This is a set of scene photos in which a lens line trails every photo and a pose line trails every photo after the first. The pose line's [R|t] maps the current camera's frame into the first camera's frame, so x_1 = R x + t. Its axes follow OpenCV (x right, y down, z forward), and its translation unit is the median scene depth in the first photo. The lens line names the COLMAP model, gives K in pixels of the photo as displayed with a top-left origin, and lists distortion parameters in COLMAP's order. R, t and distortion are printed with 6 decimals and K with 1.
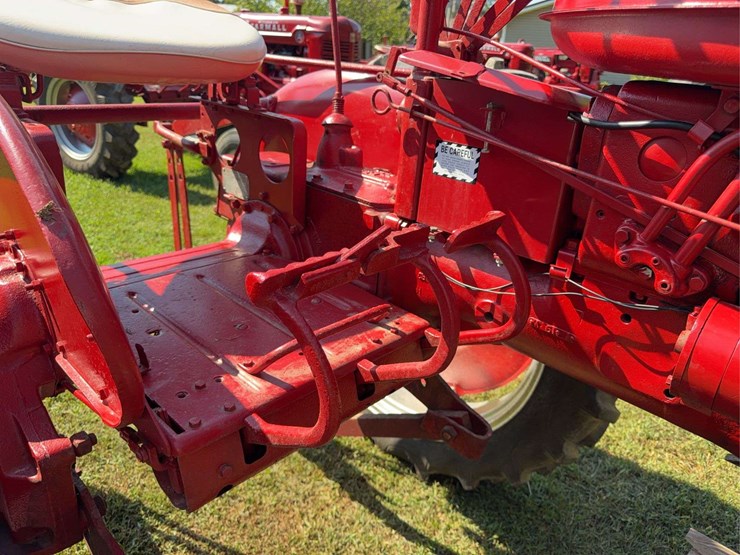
lens RADIAL K [[532.2, 0, 373.7], [0, 532.2, 274.1], [0, 0, 1]] dist [0.042494, -0.057560]
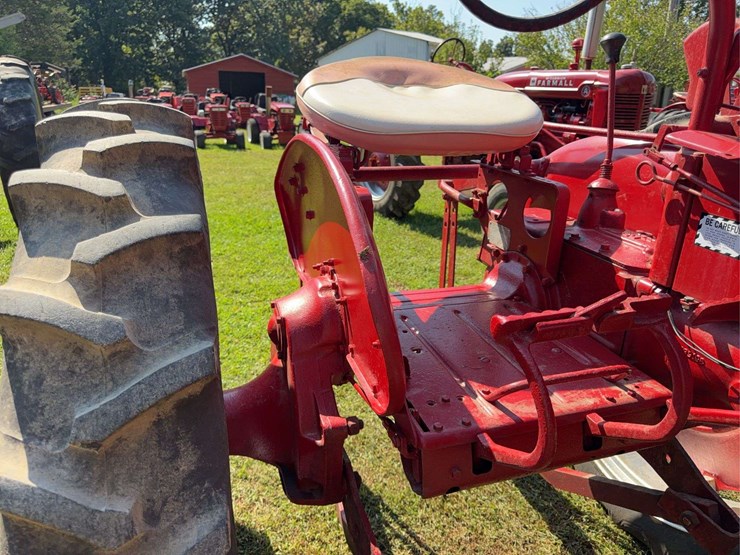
lens RADIAL K [[532.2, 0, 368.5], [0, 532.2, 276.5], [0, 0, 1]] dist [0.042494, -0.057560]
pose [[0.877440, 0.115572, -0.465556, 0.036622], [-0.149197, 0.988156, -0.035888, -0.001361], [0.455895, 0.100949, 0.884290, -0.120233]]
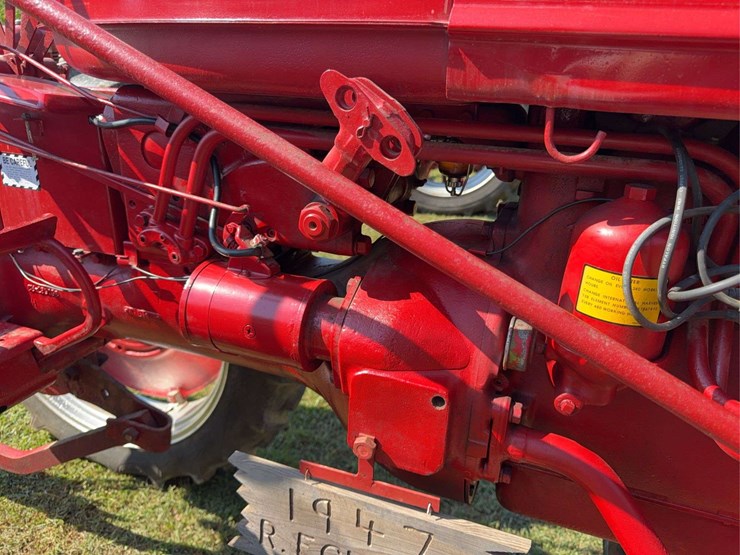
lens RADIAL K [[532.2, 0, 367.5], [0, 532.2, 278.3], [0, 0, 1]] dist [0.042494, -0.057560]
pose [[0.923413, -0.182291, 0.337756, 0.271831], [0.181931, 0.982757, 0.033012, 0.054317], [-0.337950, 0.030965, 0.940654, -0.126823]]
